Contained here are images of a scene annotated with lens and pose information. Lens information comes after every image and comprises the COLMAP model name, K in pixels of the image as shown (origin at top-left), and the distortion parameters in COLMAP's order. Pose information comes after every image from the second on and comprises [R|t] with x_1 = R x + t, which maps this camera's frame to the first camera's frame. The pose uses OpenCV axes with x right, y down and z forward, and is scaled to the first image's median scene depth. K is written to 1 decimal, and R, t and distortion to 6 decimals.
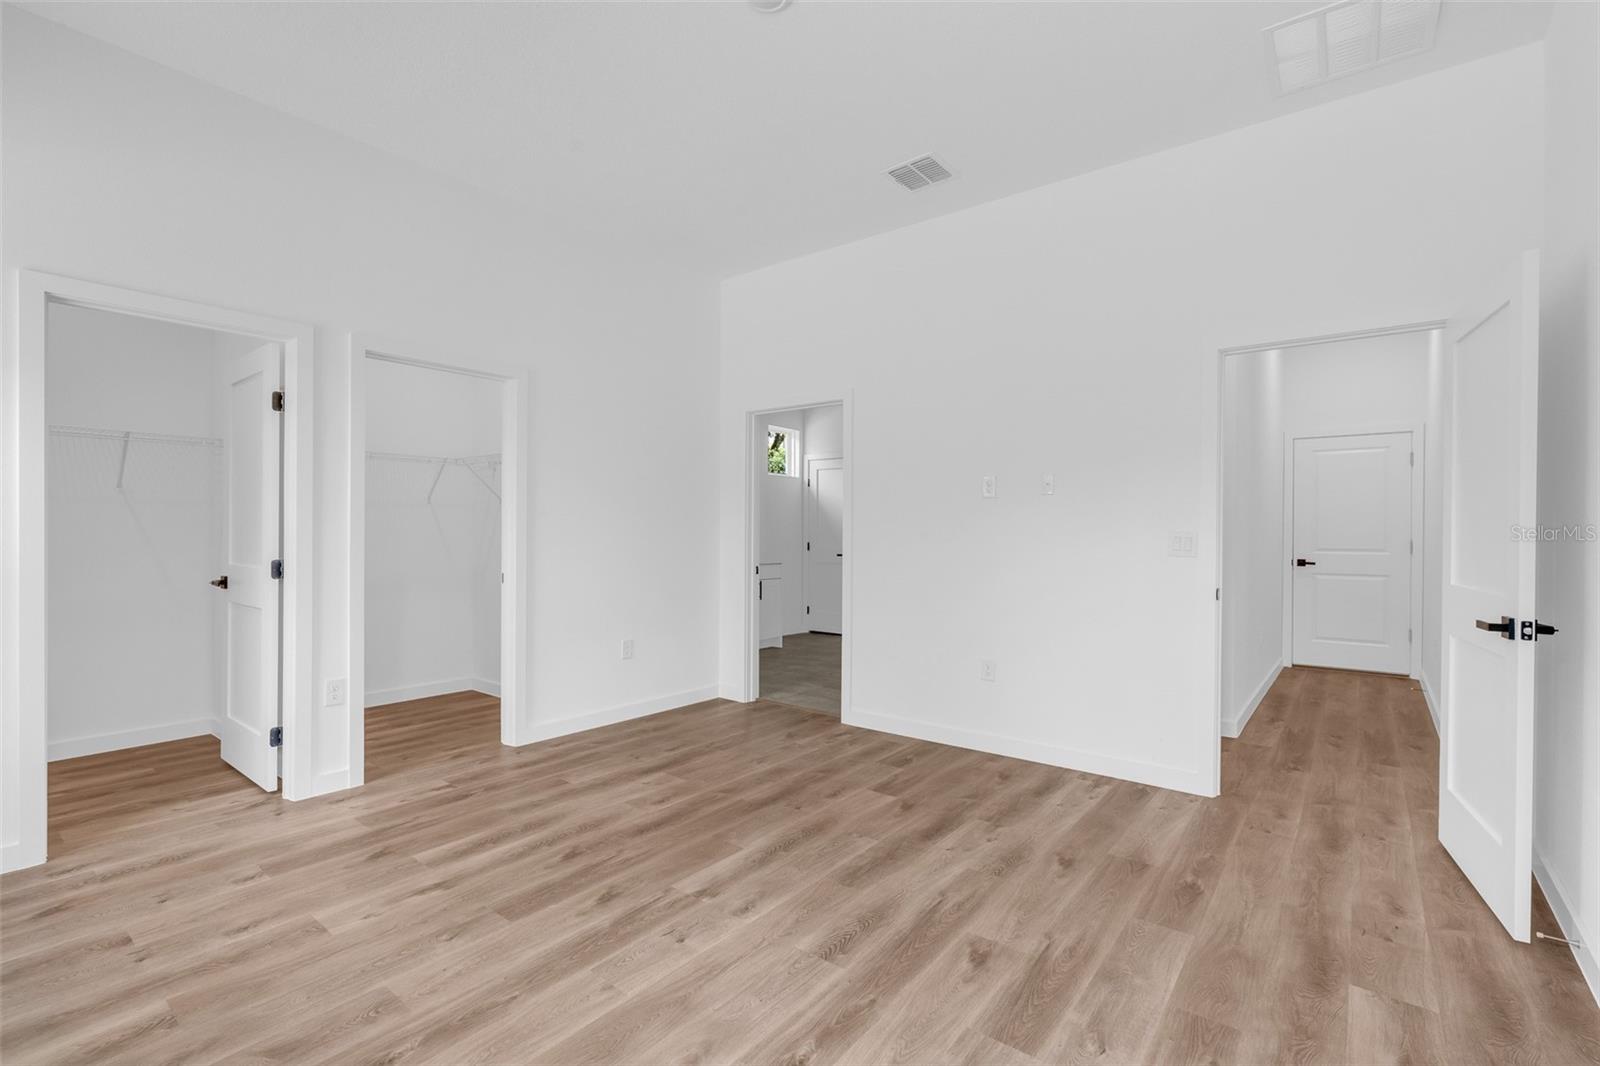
lens RADIAL K [[727.2, 0, 787.1], [0, 727.2, 535.6], [0, 0, 1]] dist [-0.004915, 0.001419]
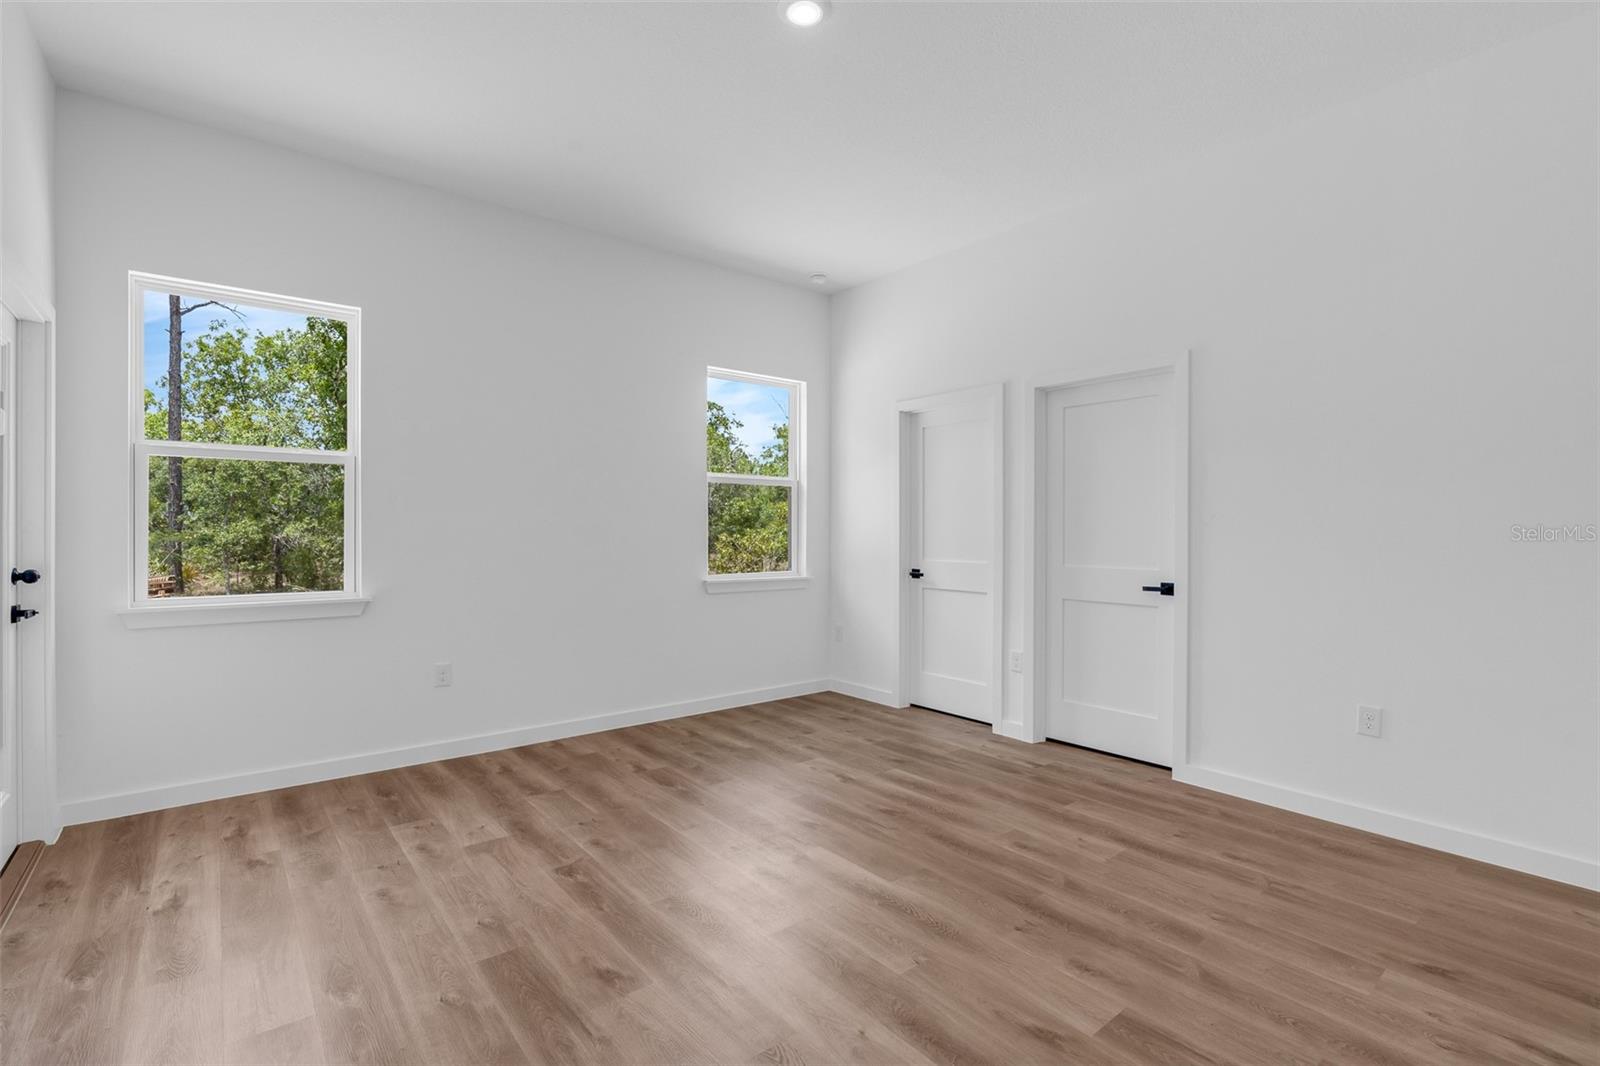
lens RADIAL K [[727.2, 0, 798.0], [0, 727.2, 525.5], [0, 0, 1]] dist [-0.004915, 0.001419]
pose [[-0.213337, -0.013274, -0.976888, 0.811518], [-0.009189, 0.999891, -0.011579, -0.006255], [0.976935, 0.006507, -0.213436, 1.012032]]
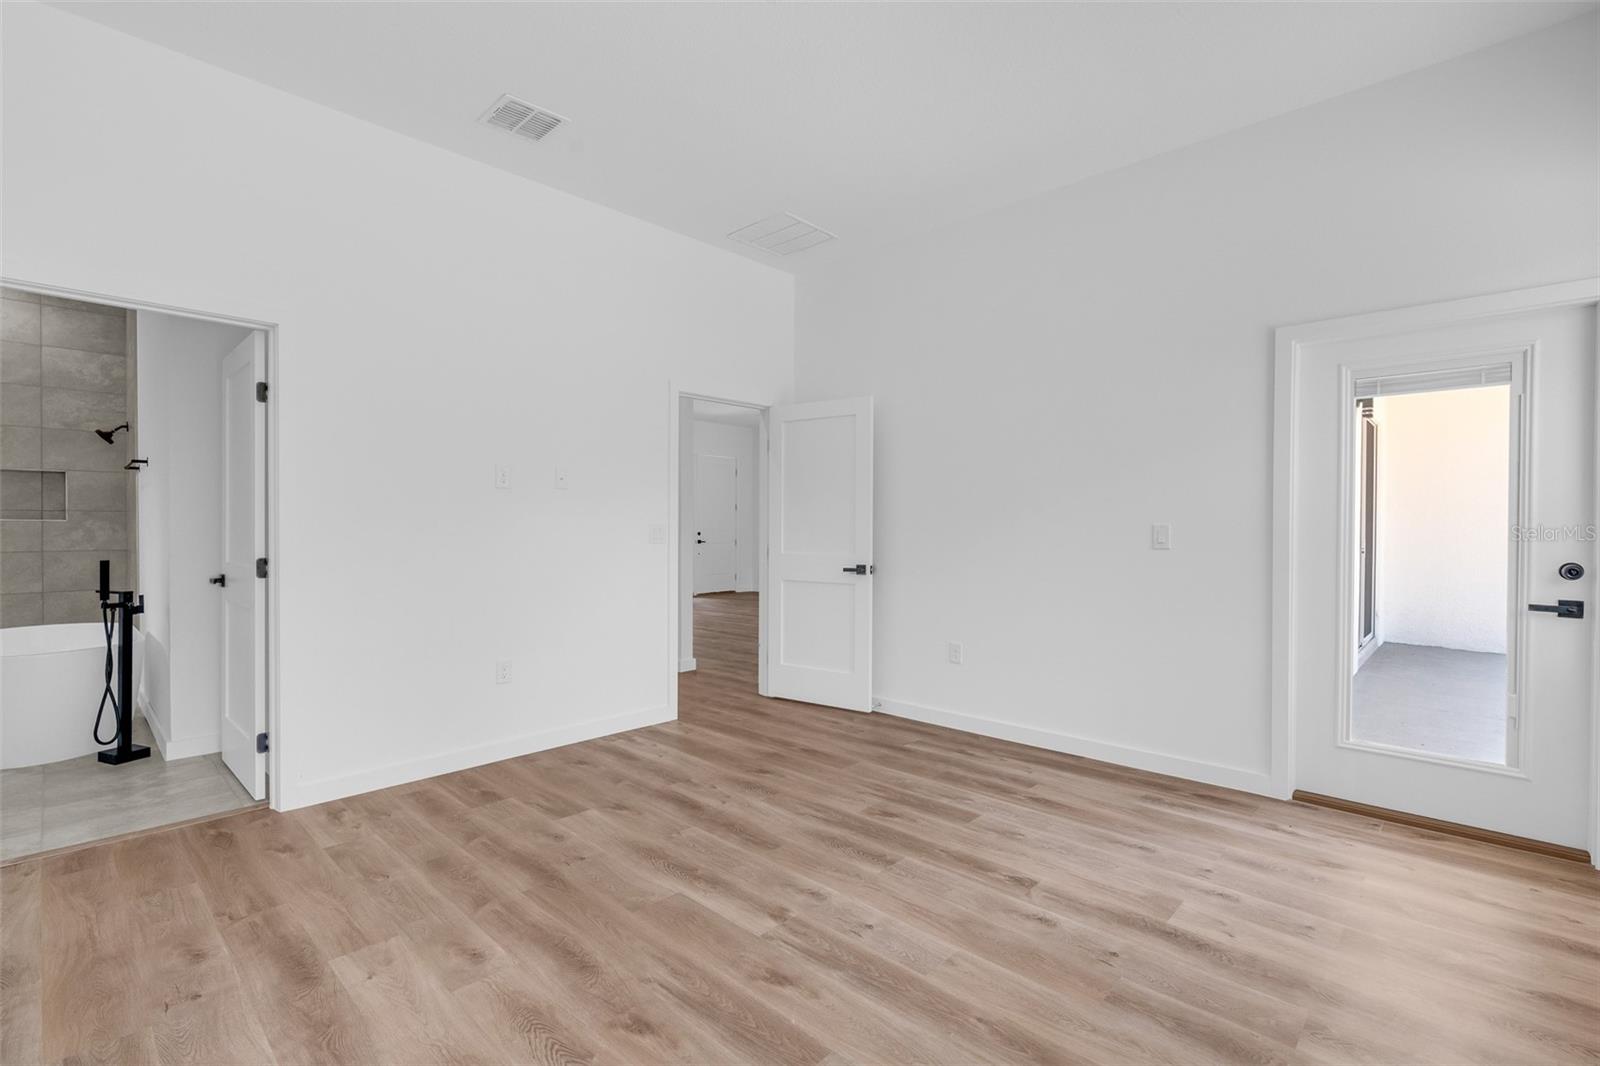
lens RADIAL K [[727.2, 0, 803.3], [0, 727.2, 530.2], [0, 0, 1]] dist [-0.004915, 0.001419]
pose [[0.079690, -0.009206, 0.996777, -0.848293], [0.003057, 0.999955, 0.008991, -0.006220], [-0.996815, 0.002330, 0.079714, 0.734928]]
